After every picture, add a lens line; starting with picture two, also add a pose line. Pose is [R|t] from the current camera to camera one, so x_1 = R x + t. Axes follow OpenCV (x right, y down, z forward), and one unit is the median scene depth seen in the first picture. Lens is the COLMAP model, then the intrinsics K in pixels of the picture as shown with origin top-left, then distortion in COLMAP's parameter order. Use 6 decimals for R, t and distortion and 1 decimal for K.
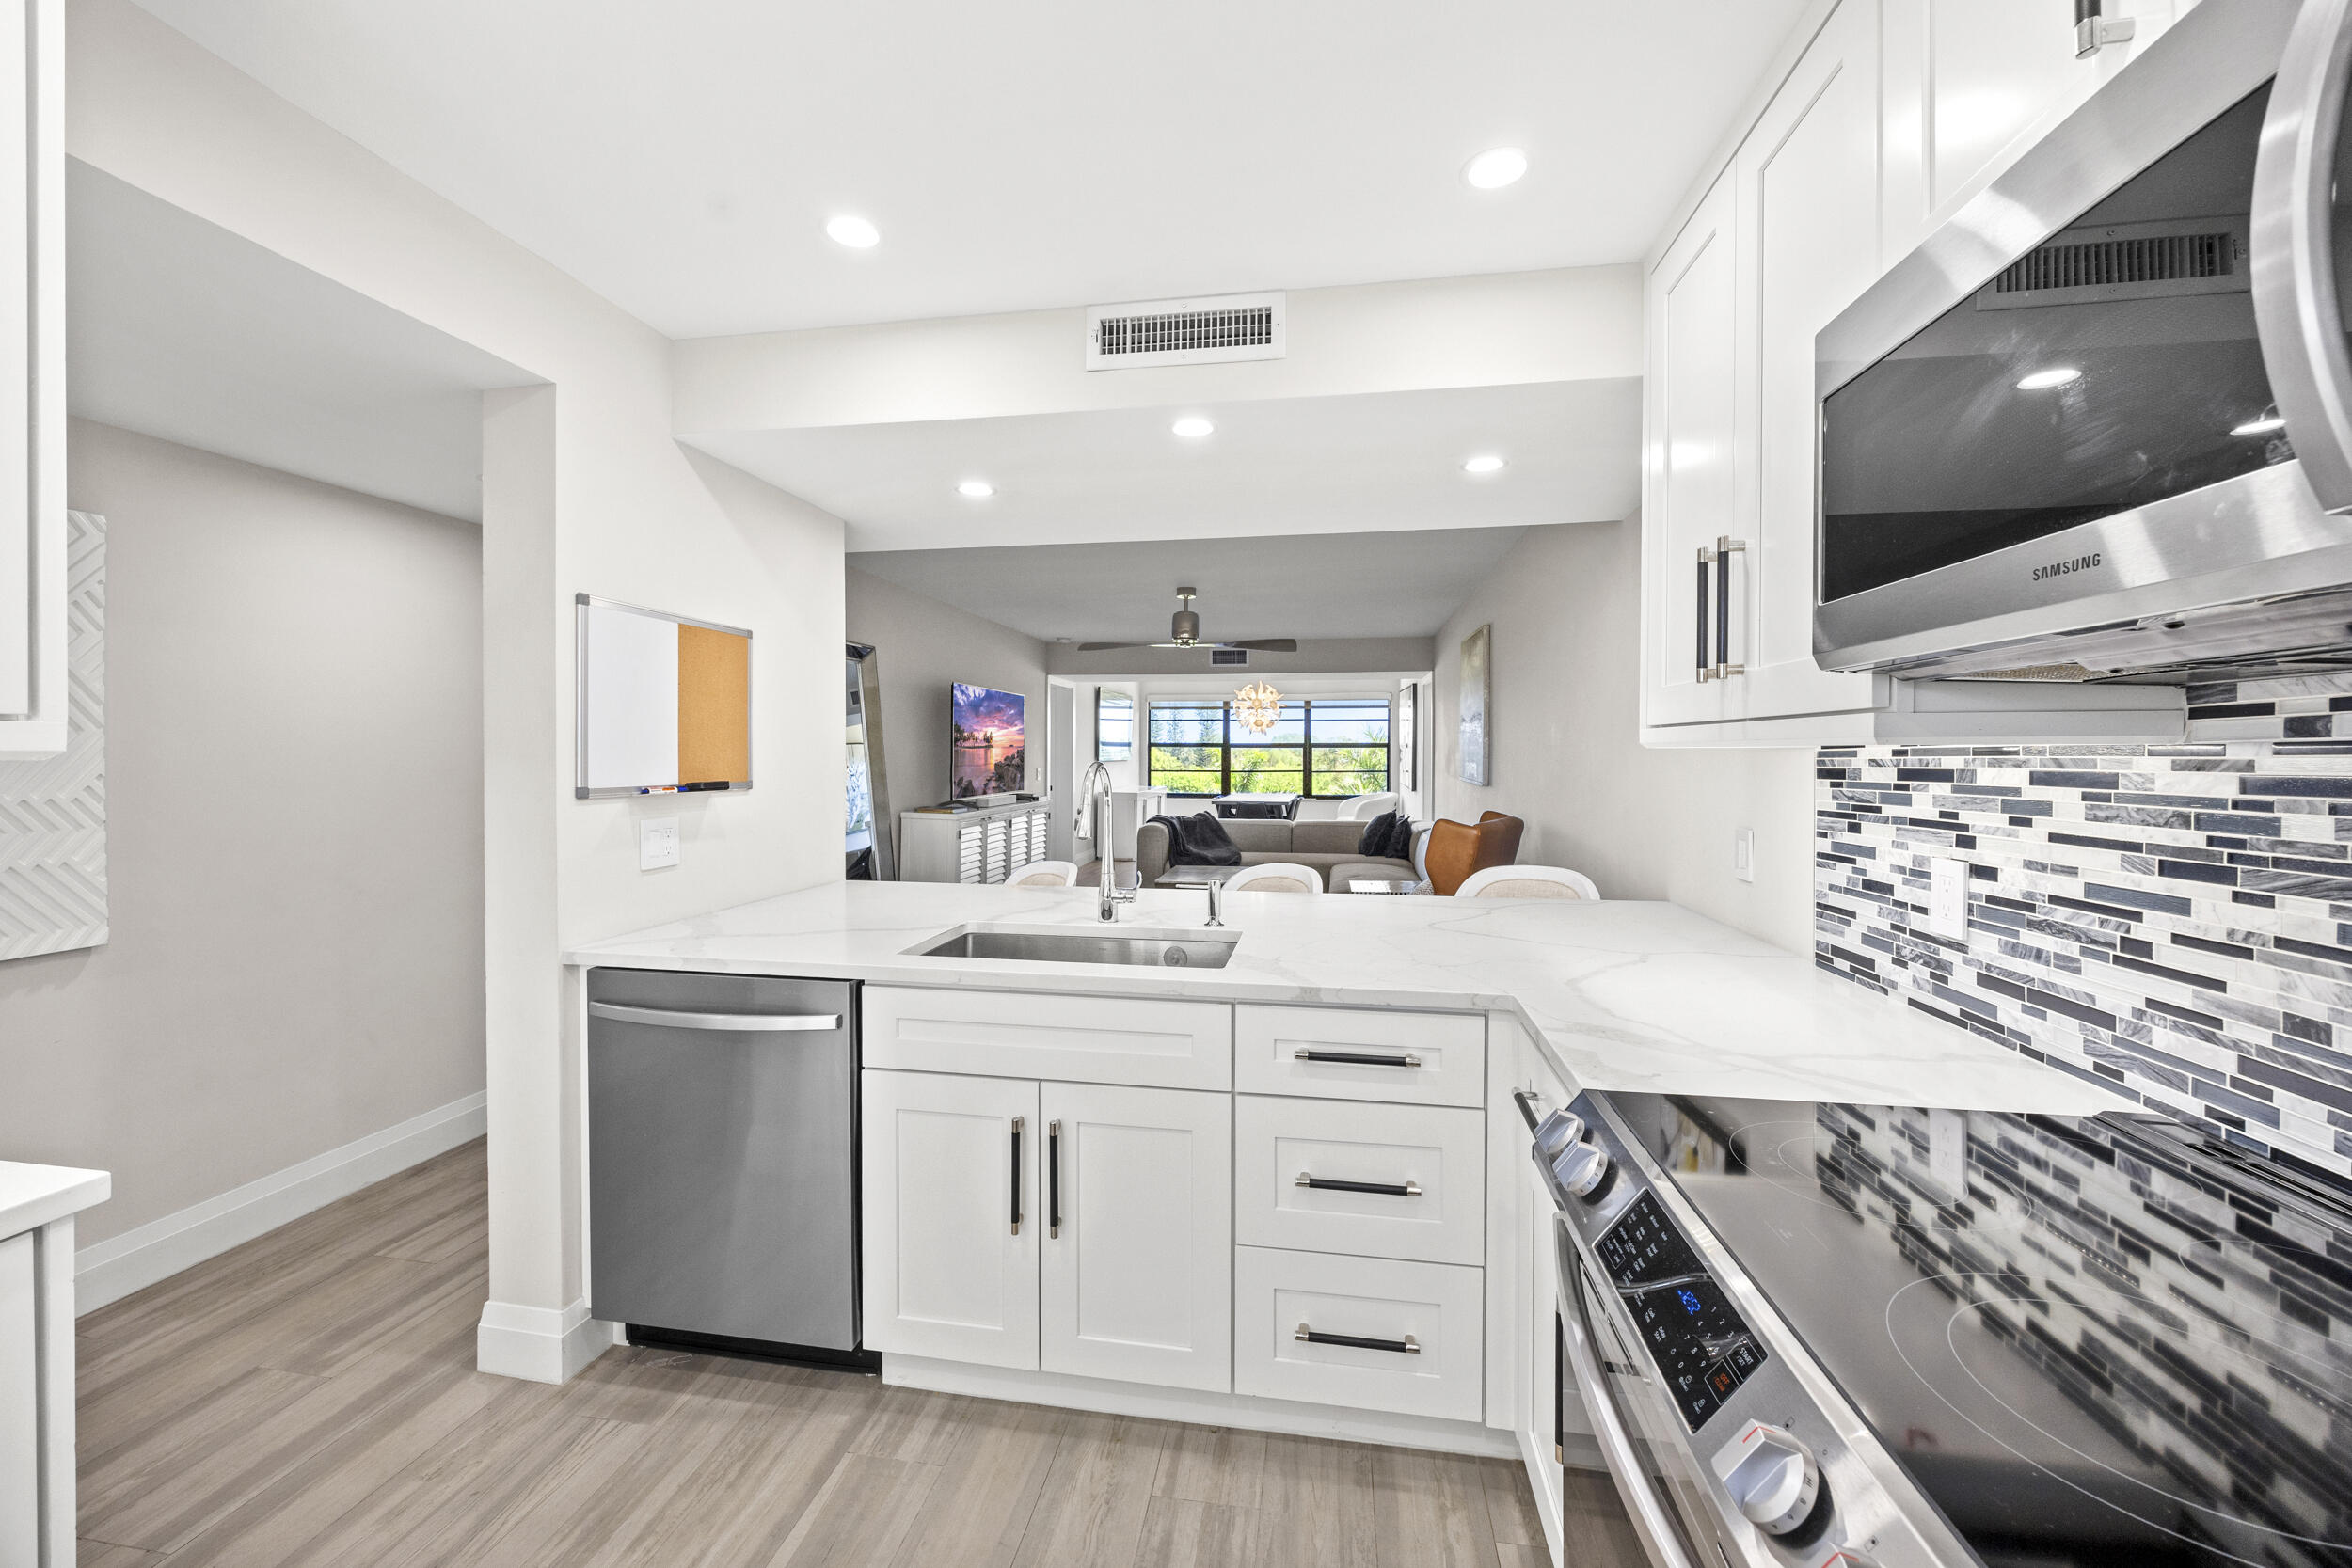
lens RADIAL K [[906.8, 0, 1173.1], [0, 906.8, 771.9], [0, 0, 1]] dist [-0.002316, -0.000155]
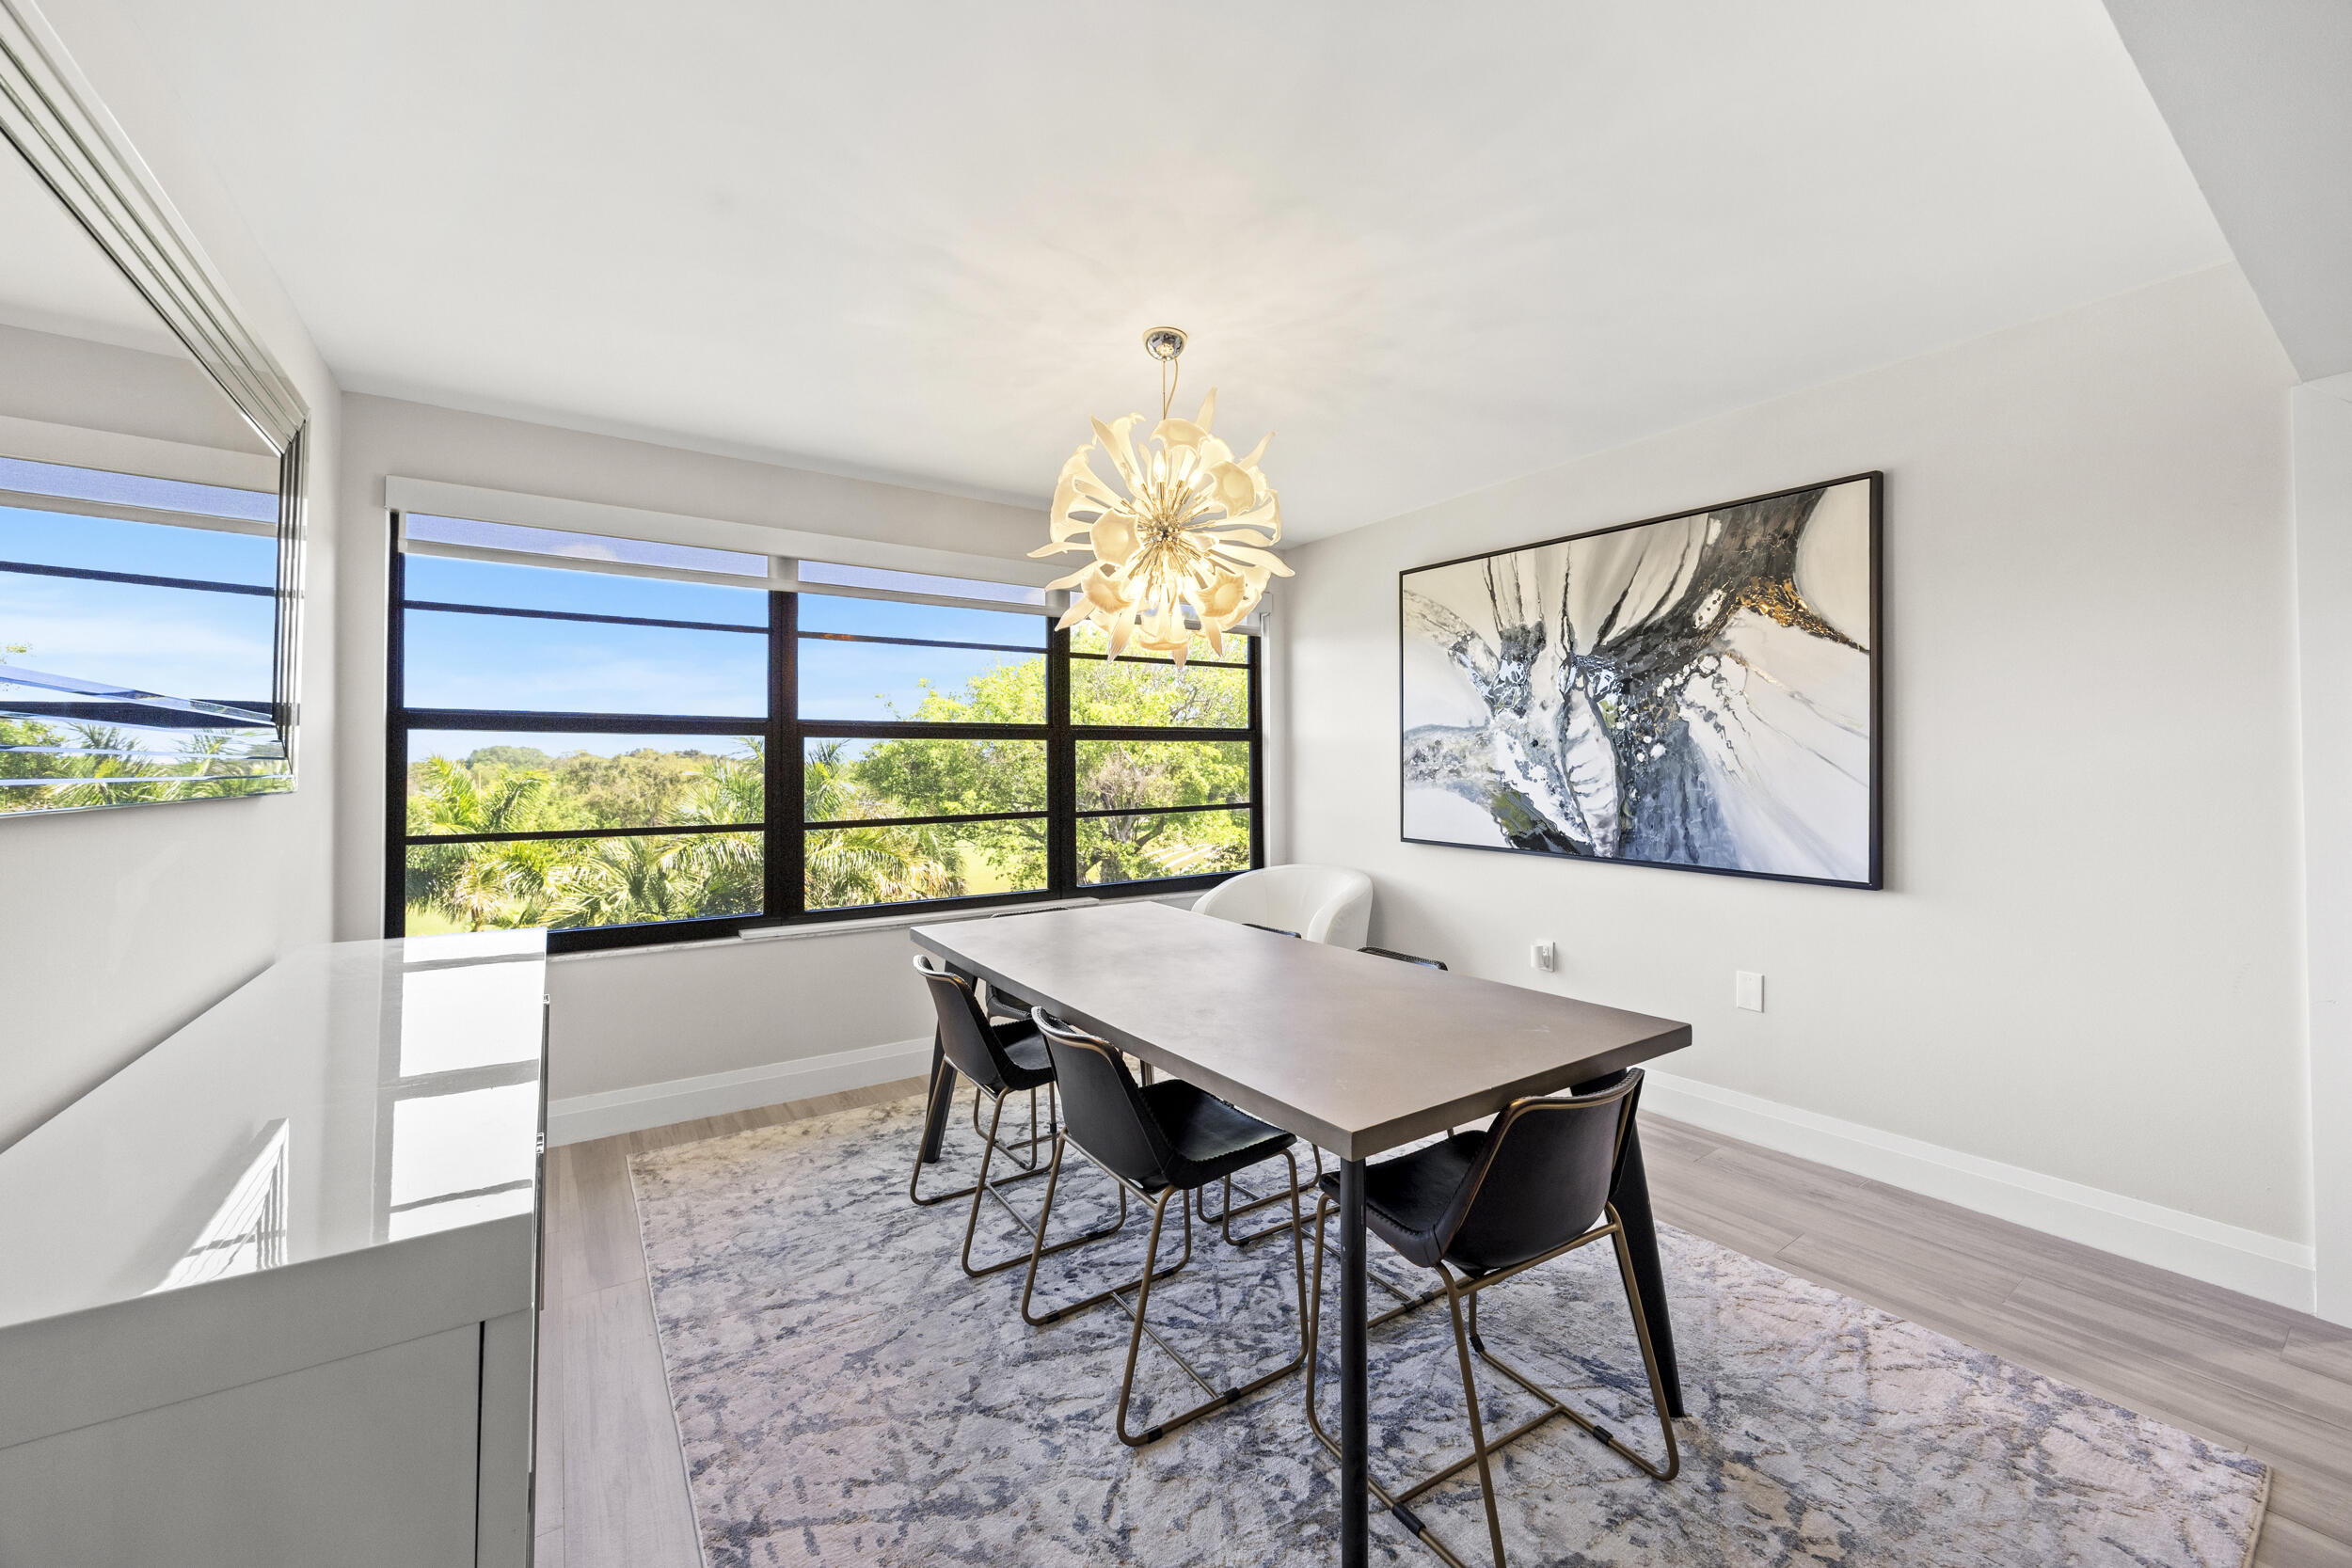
lens RADIAL K [[906.8, 0, 1191.2], [0, 906.8, 754.2], [0, 0, 1]] dist [-0.002316, -0.000155]
pose [[0.713678, 0.002022, 0.700471, -0.337028], [0.024720, 0.999300, -0.028071, -0.087509], [-0.700038, 0.037349, 0.713129, 5.740323]]
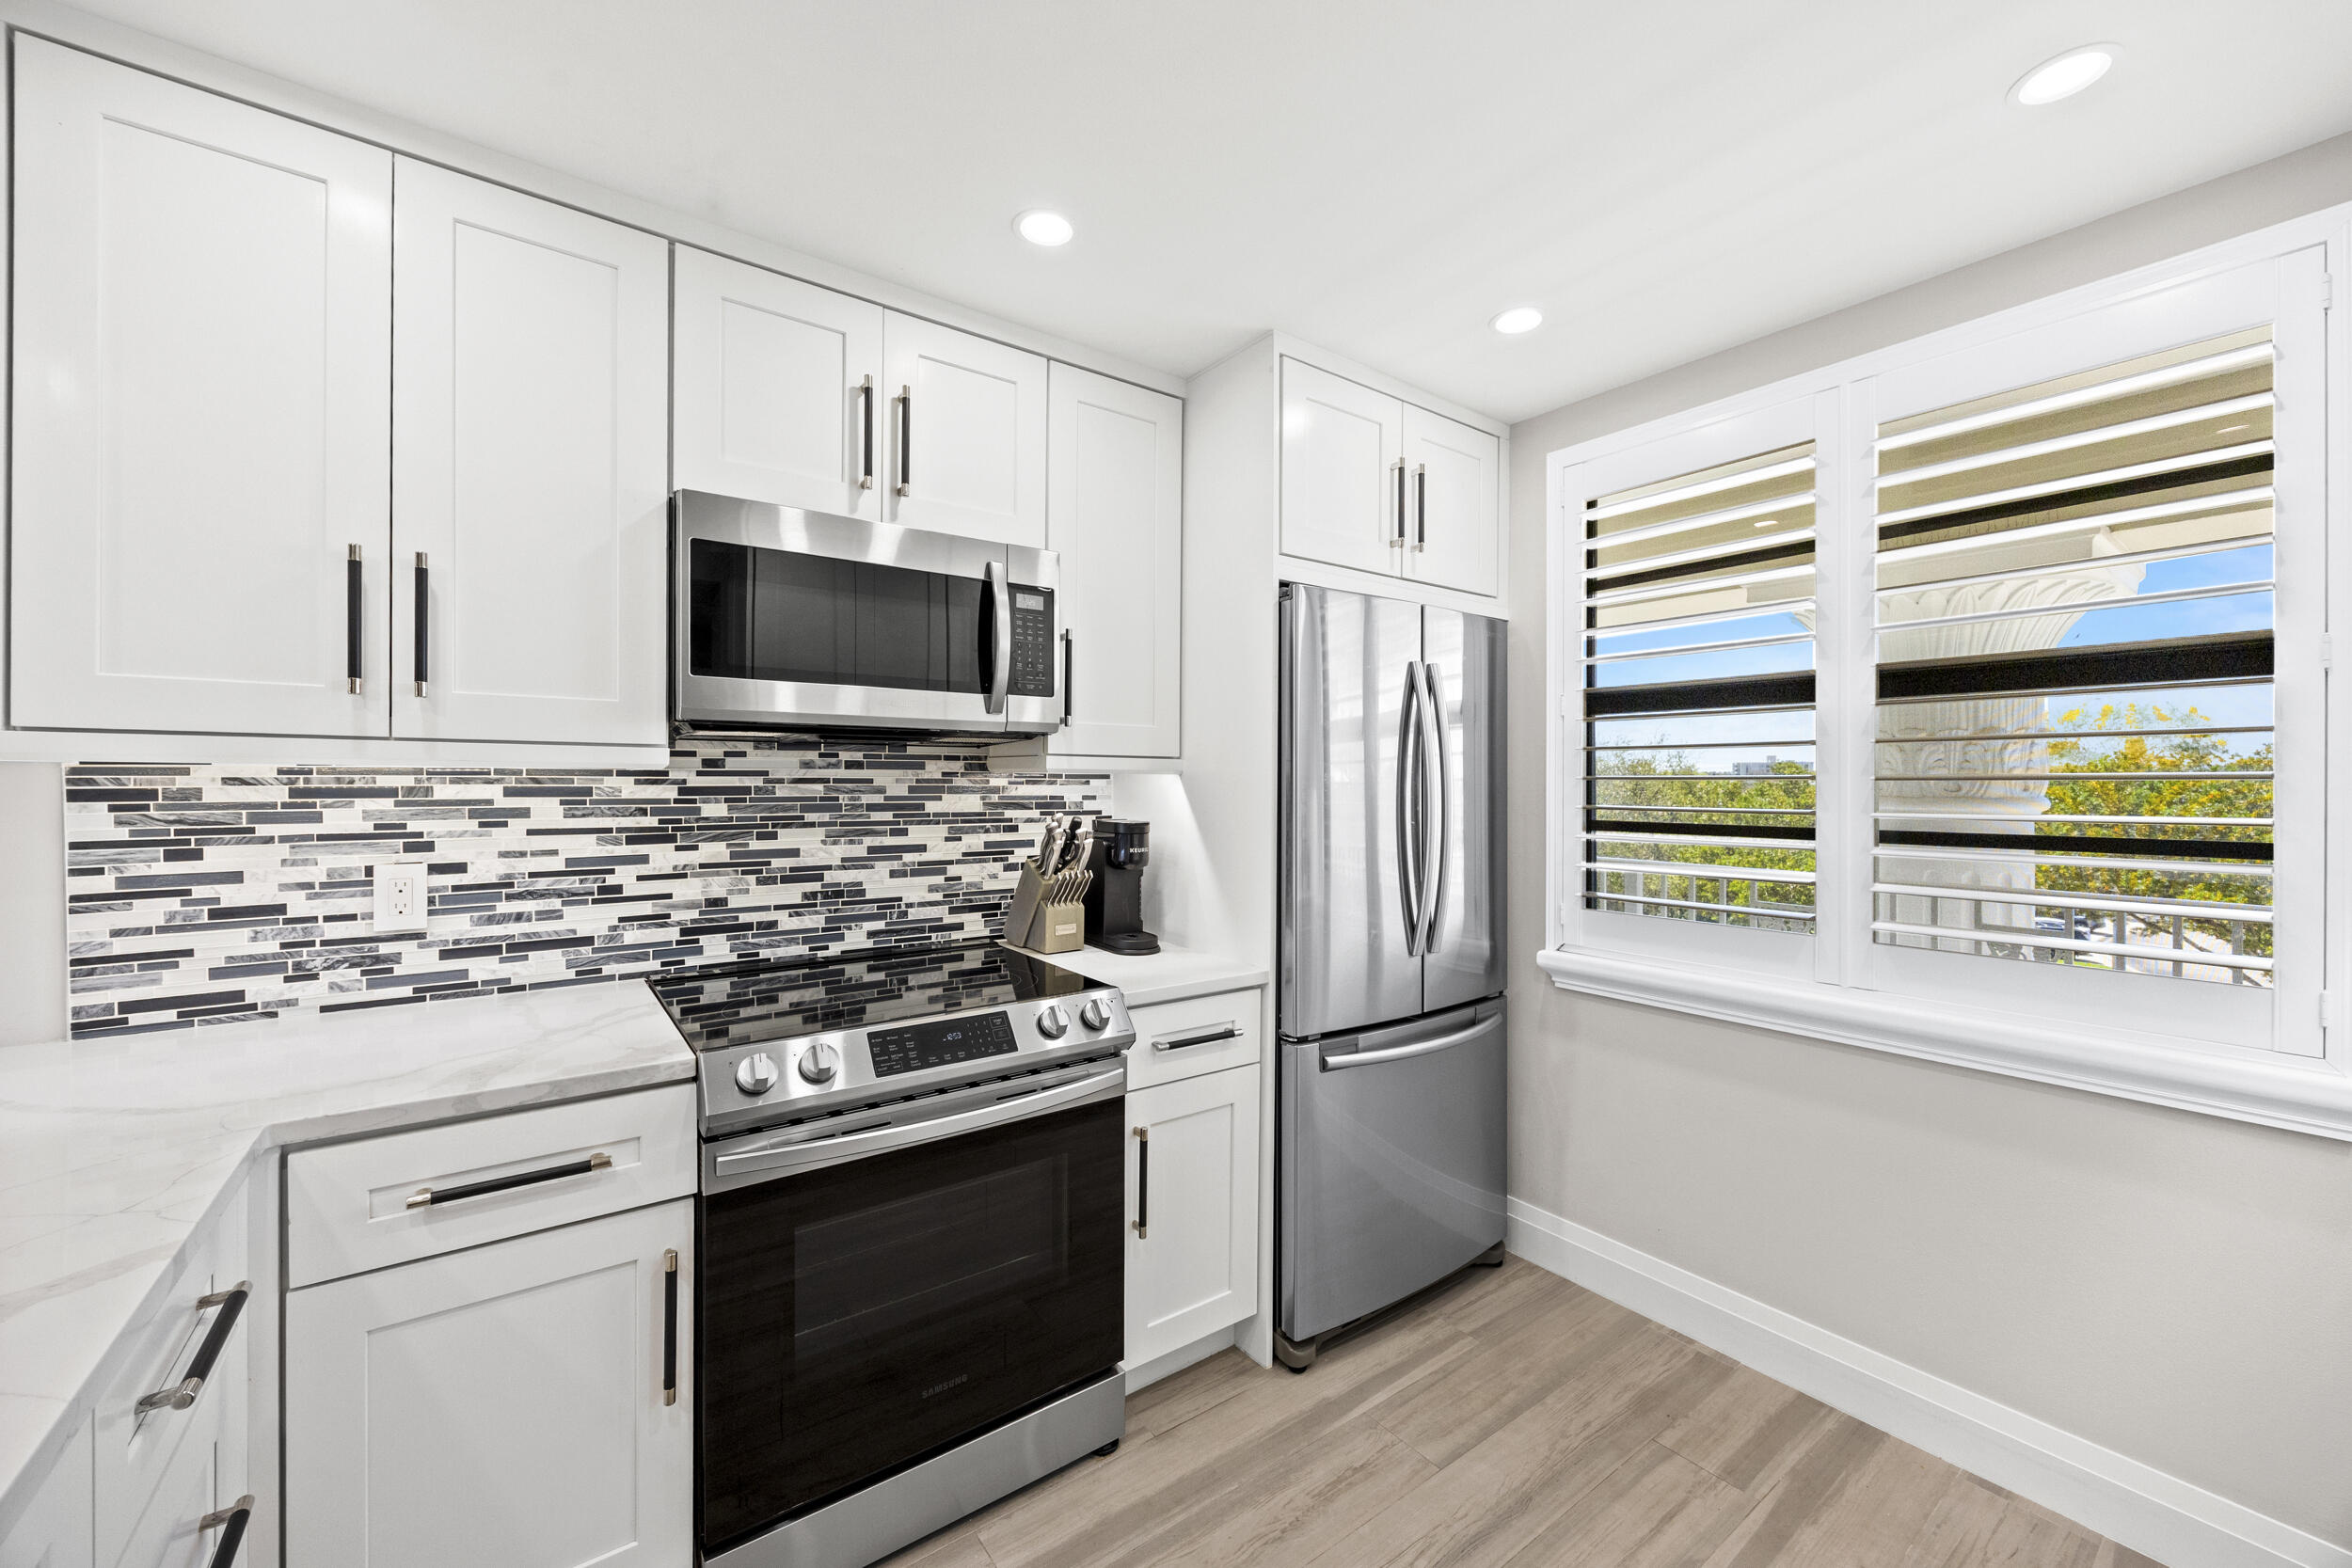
lens RADIAL K [[906.8, 0, 1175.0], [0, 906.8, 791.8], [0, 0, 1]] dist [-0.002316, -0.000155]
pose [[-0.724224, -0.010366, 0.689487, -0.539847], [0.007658, 0.999704, 0.023073, -0.012458], [-0.689522, 0.021990, -0.723931, 0.933985]]
